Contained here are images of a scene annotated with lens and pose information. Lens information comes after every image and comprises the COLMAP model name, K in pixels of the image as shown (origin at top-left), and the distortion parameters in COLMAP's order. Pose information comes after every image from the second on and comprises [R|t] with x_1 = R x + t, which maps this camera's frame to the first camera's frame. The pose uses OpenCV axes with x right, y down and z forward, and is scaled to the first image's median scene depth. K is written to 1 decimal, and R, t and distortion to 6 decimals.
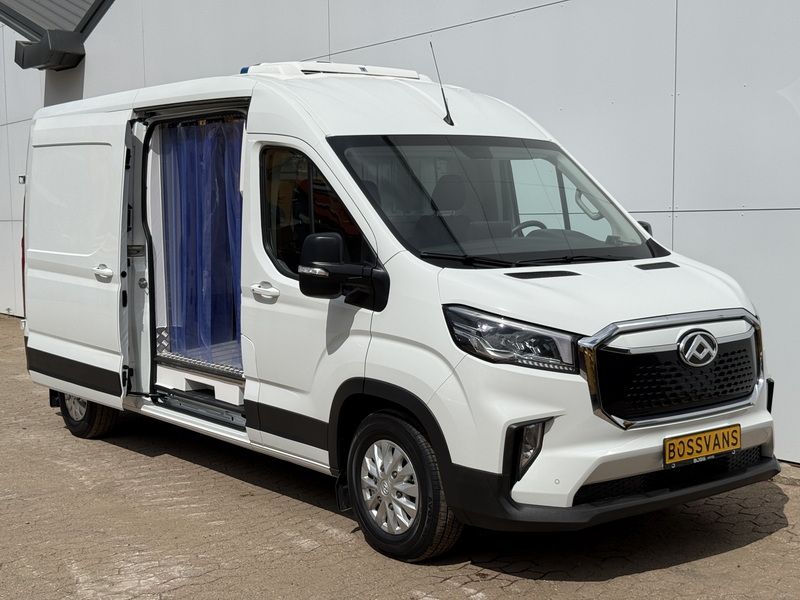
lens RADIAL K [[1126.8, 0, 393.4], [0, 1126.8, 298.1], [0, 0, 1]] dist [0.004147, -0.006946]
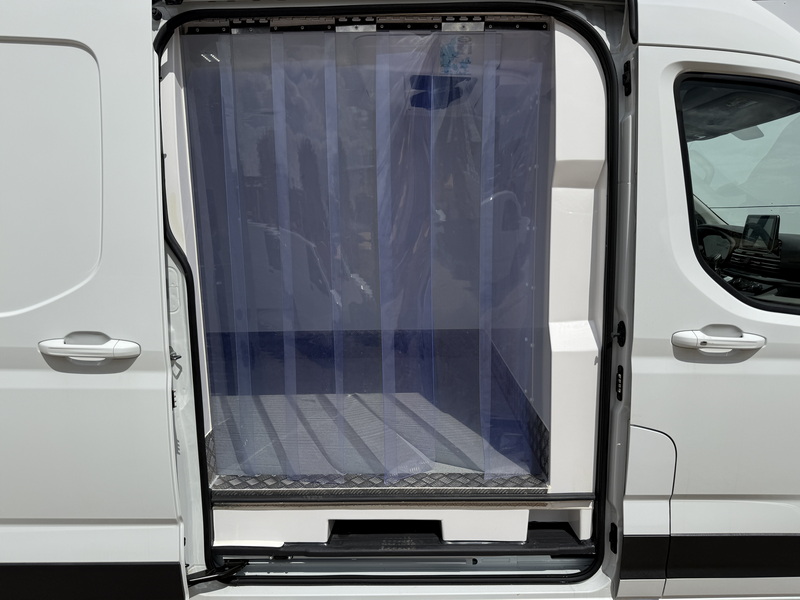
lens RADIAL K [[567.2, 0, 400.0], [0, 567.2, 300.0], [0, 0, 1]] dist [-0.002756, -0.001526]
pose [[0.606034, -0.127455, 0.785161, -0.457161], [0.070056, 0.991796, 0.106924, -0.072705], [-0.792348, -0.009794, 0.609991, 1.028340]]
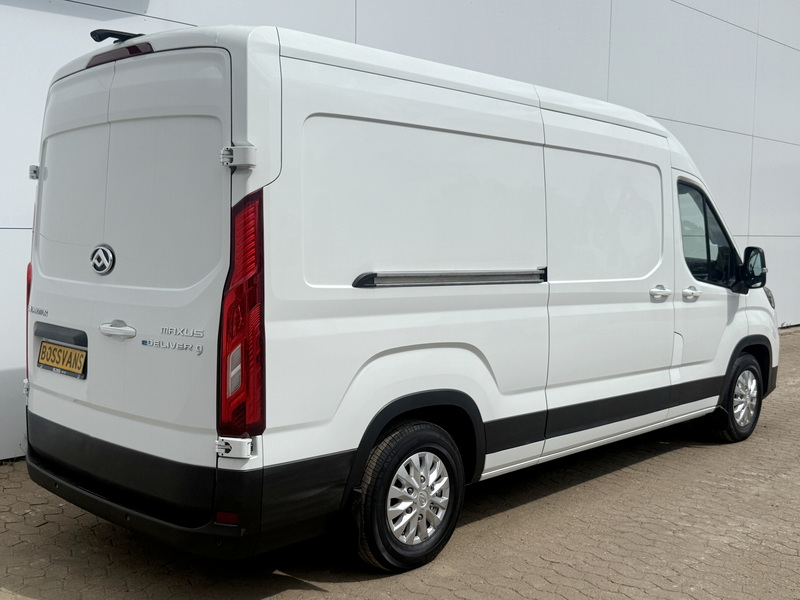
lens RADIAL K [[851.9, 0, 400.0], [0, 851.9, 300.0], [0, 0, 1]] dist [-0.004770, -0.003698]
pose [[-0.108895, -0.049326, 0.992829, -1.130567], [0.085531, 0.994599, 0.058795, -0.091255], [-0.990367, 0.091320, -0.104088, 1.546092]]
